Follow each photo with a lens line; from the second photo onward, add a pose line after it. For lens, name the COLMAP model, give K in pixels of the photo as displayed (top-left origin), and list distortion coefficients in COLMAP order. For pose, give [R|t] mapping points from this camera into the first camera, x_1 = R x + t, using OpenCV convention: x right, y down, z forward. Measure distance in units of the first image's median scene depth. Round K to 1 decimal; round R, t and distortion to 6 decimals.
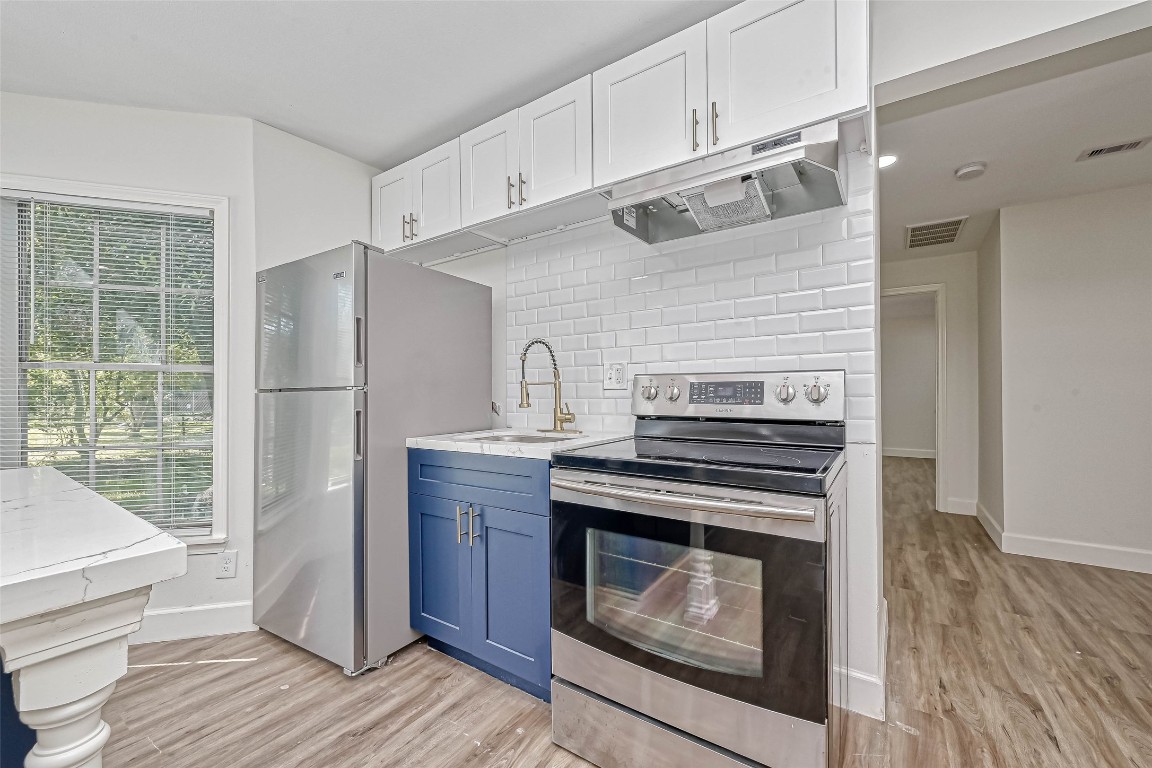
lens RADIAL K [[472.2, 0, 572.6], [0, 472.2, 386.6], [0, 0, 1]] dist [0.002582, -0.000025]
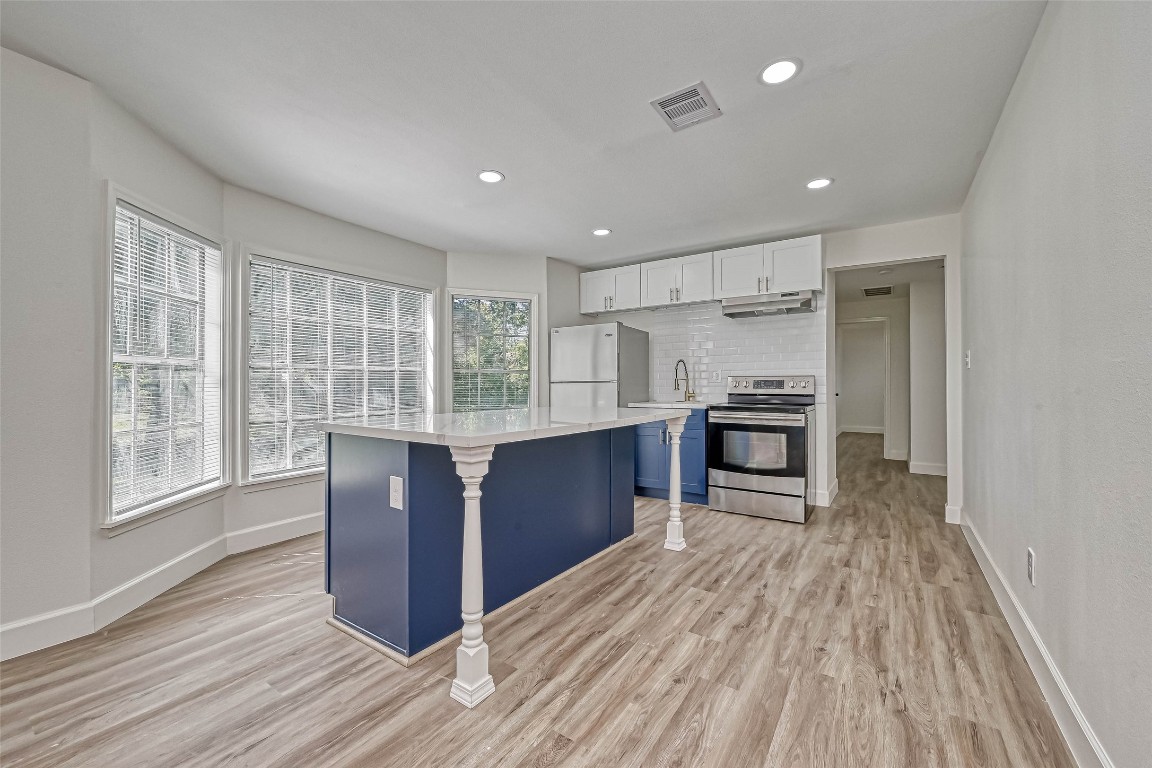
lens RADIAL K [[472.2, 0, 579.9], [0, 472.2, 384.2], [0, 0, 1]] dist [0.002582, -0.000025]
pose [[0.999398, 0.014801, 0.031383, -0.756566], [-0.014864, 0.999888, 0.001782, 0.022967], [-0.031353, -0.002248, 0.999506, -1.477225]]
